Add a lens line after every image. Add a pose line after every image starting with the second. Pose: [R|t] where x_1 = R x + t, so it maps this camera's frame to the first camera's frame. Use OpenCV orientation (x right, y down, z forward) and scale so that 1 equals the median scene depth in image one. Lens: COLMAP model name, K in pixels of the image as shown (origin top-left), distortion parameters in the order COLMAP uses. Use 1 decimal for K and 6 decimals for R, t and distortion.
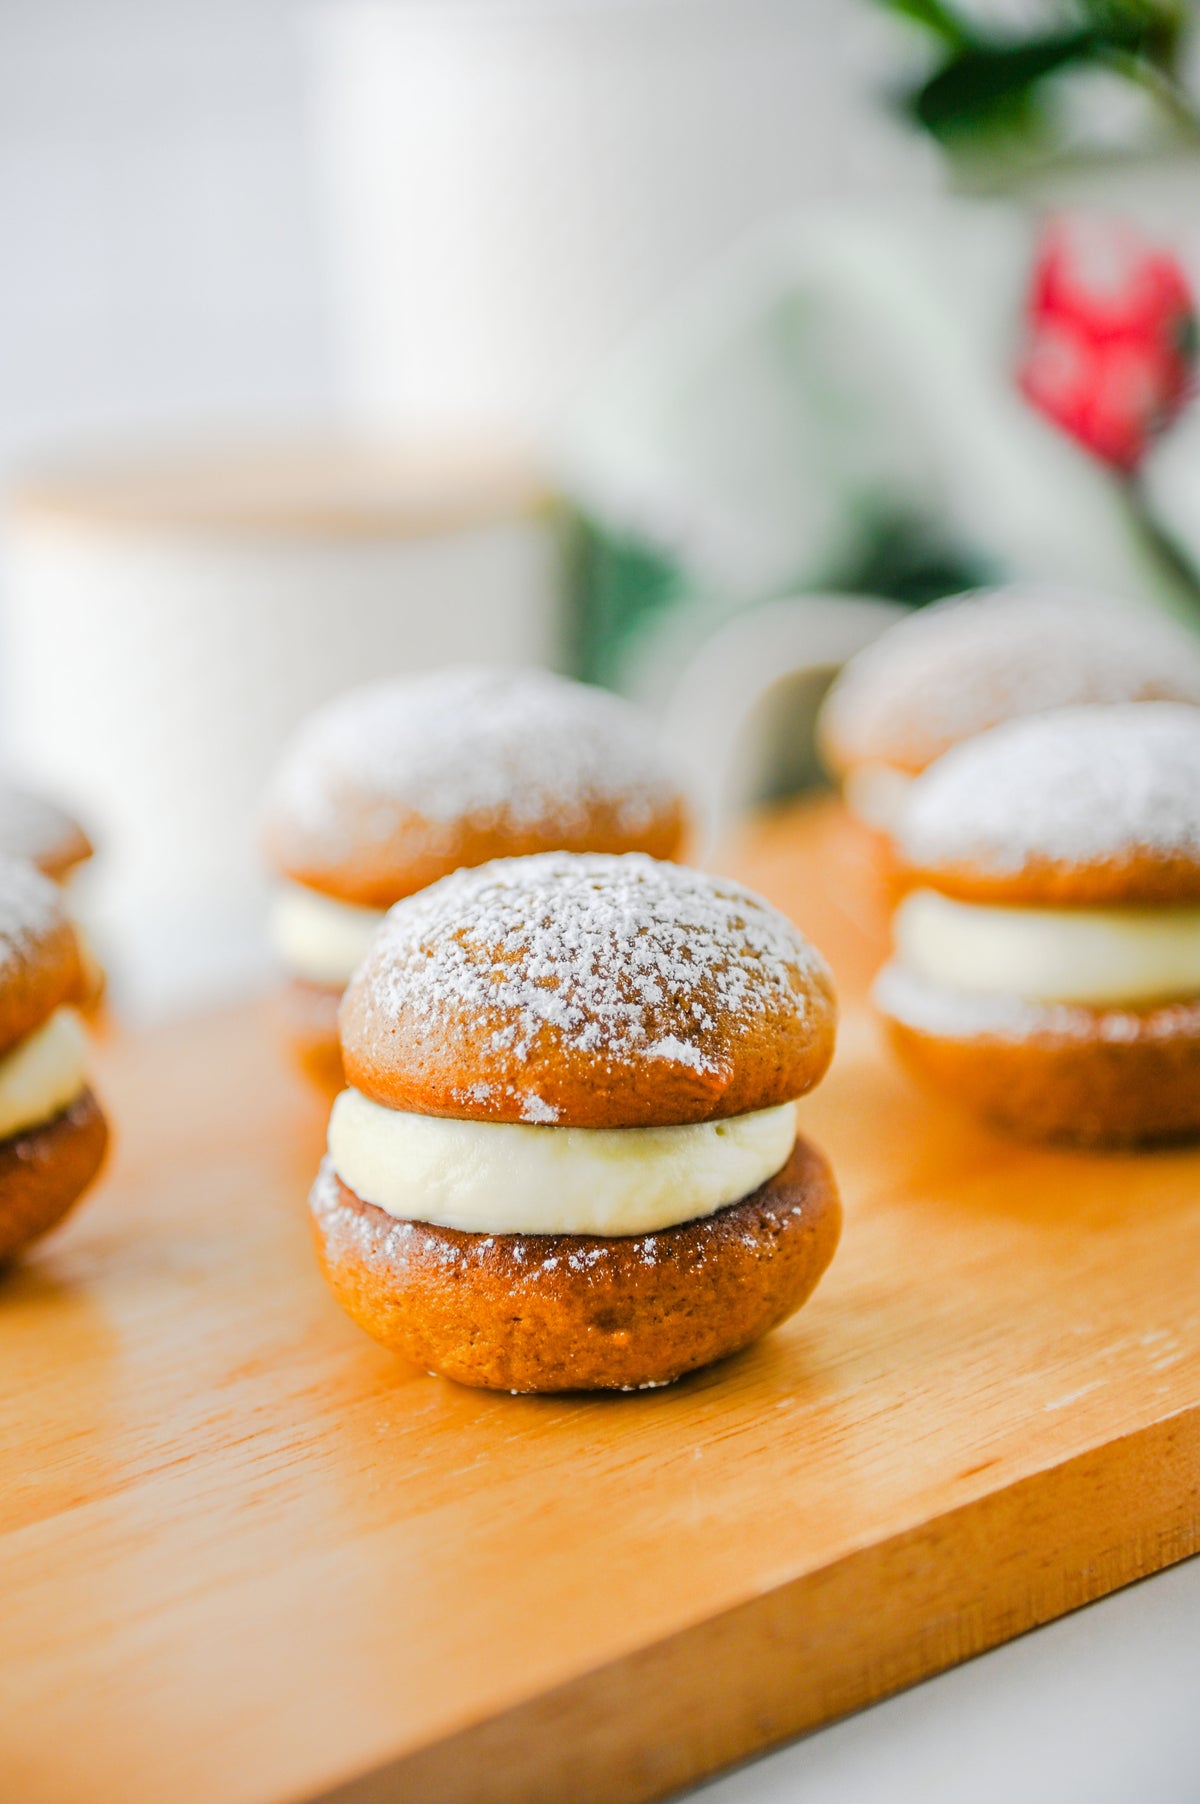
lens RADIAL K [[4610.9, 0, 595.1], [0, 4610.9, 888.7], [0, 0, 1]] dist [0.334766, 0.000000]
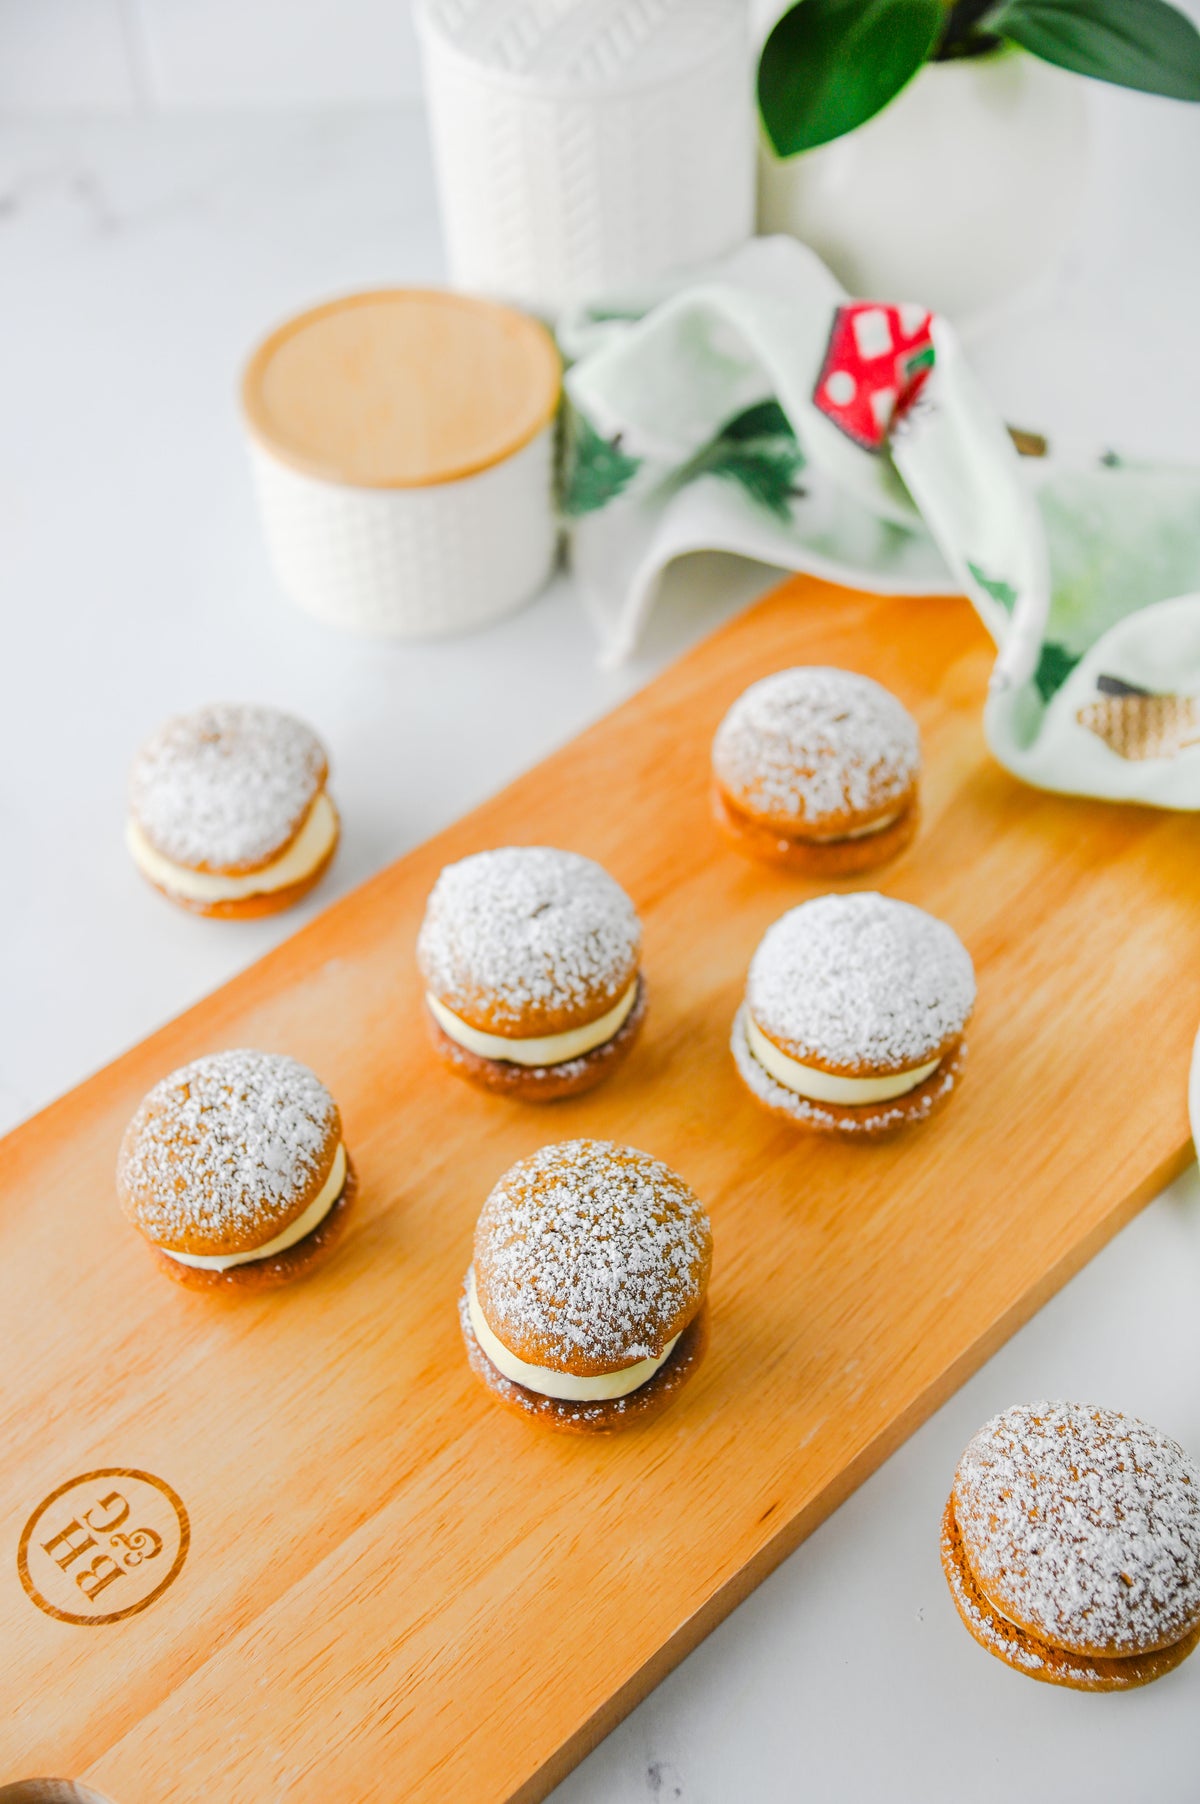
lens RADIAL K [[2343.3, 0, 600.2], [0, 2343.3, 884.2], [0, 0, 1]] dist [0.076083, 0.000000]
pose [[0.999480, 0.003240, 0.032090, -0.034045], [-0.020889, 0.823104, 0.567506, -0.739159], [-0.024574, -0.567881, 0.822744, 0.239673]]
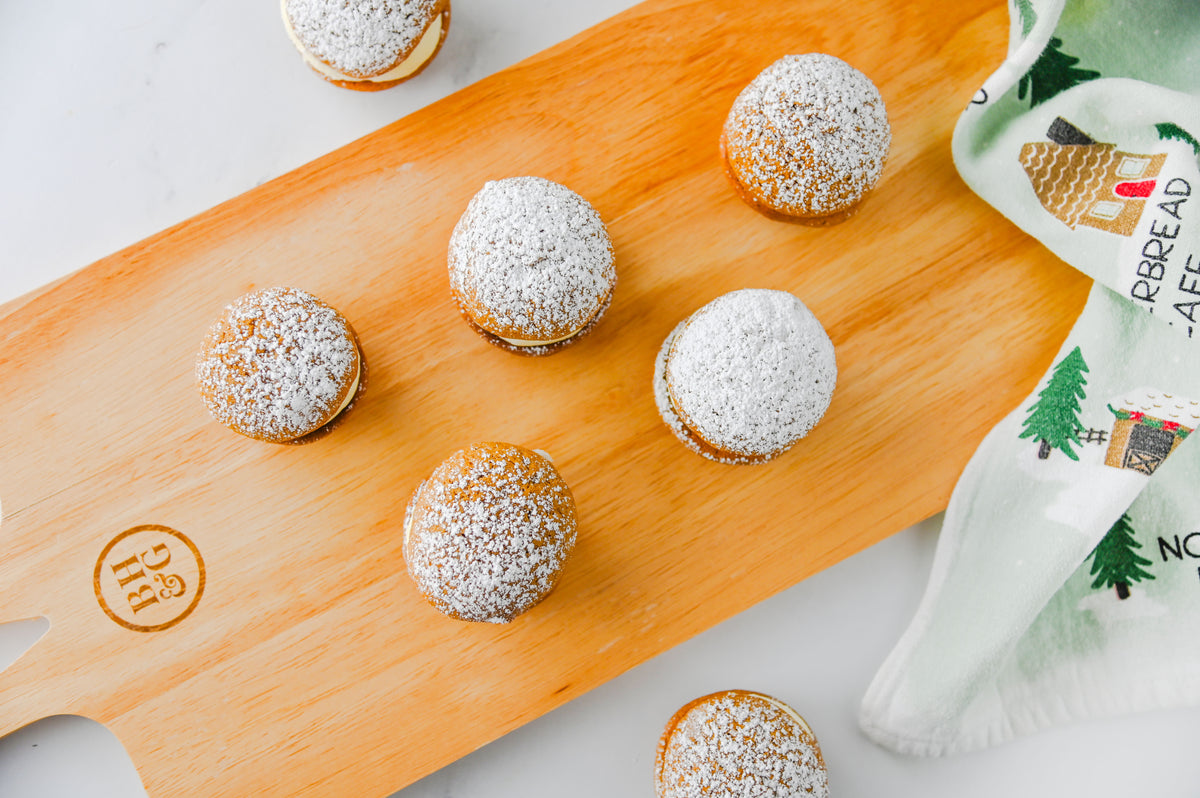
lens RADIAL K [[1589.1, 0, 610.1], [0, 1589.1, 375.1], [0, 0, 1]] dist [0.084390, 0.000000]
pose [[0.955004, 0.291544, 0.054502, -0.016043], [-0.150504, 0.318013, 0.936064, -1.039759], [0.255572, -0.902147, 0.347582, 0.785793]]
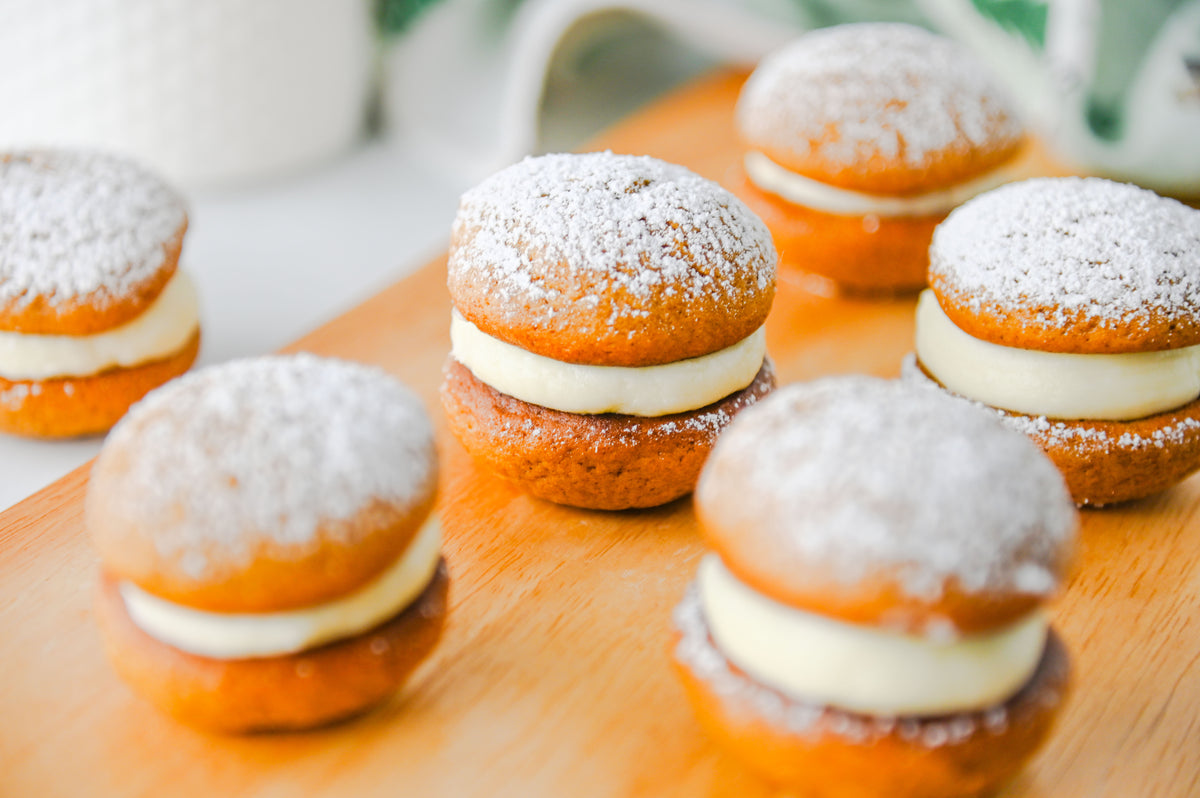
lens RADIAL K [[2979.1, 0, 598.2], [0, 2979.1, 399.3], [0, 0, 1]] dist [0.467992, 0.000000]
pose [[0.951300, -0.049310, 0.304296, -0.359982], [-0.017035, 0.977206, 0.211607, -0.195949], [-0.307794, -0.206486, 0.928777, 0.240340]]
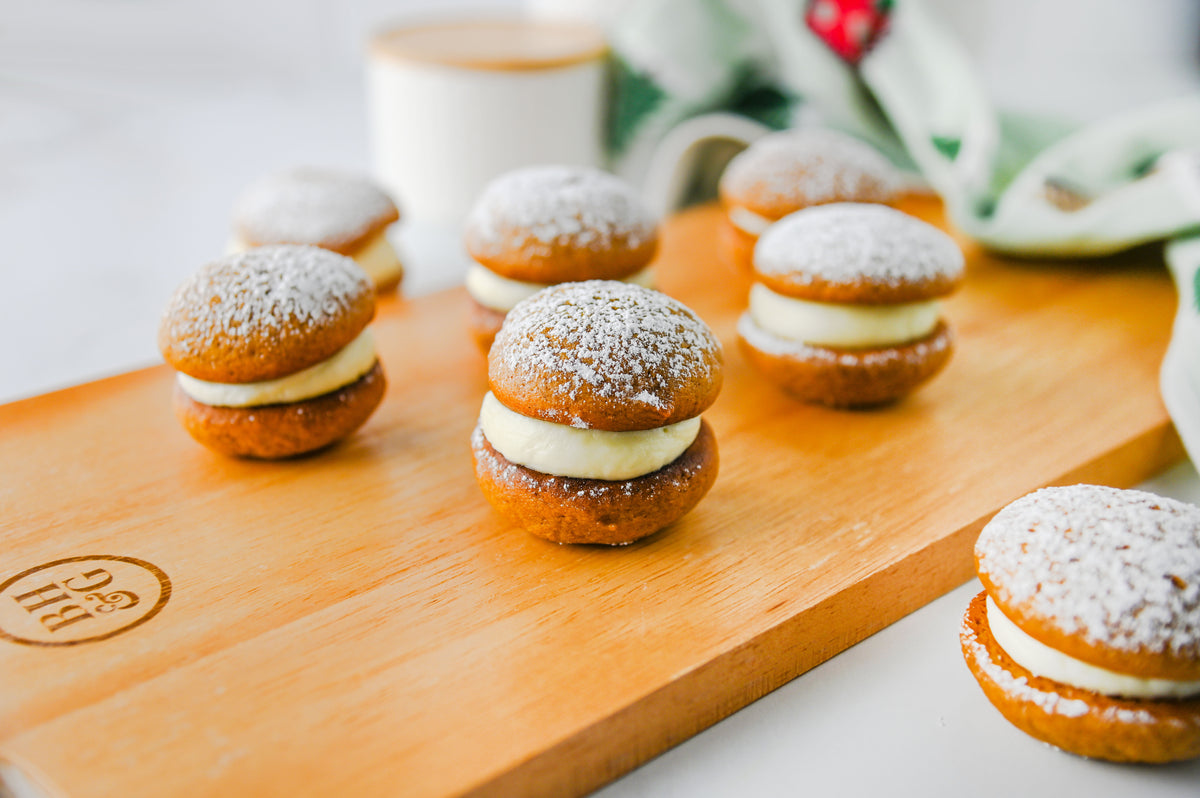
lens RADIAL K [[1558.7, 0, 599.2], [0, 1558.7, 414.7], [0, 0, 1]] dist [0.076083, 0.000000]
pose [[0.998194, 0.060035, 0.002043, -0.004899], [-0.059383, 0.981083, 0.184253, -0.084369], [0.009057, -0.184042, 0.982877, 0.308736]]
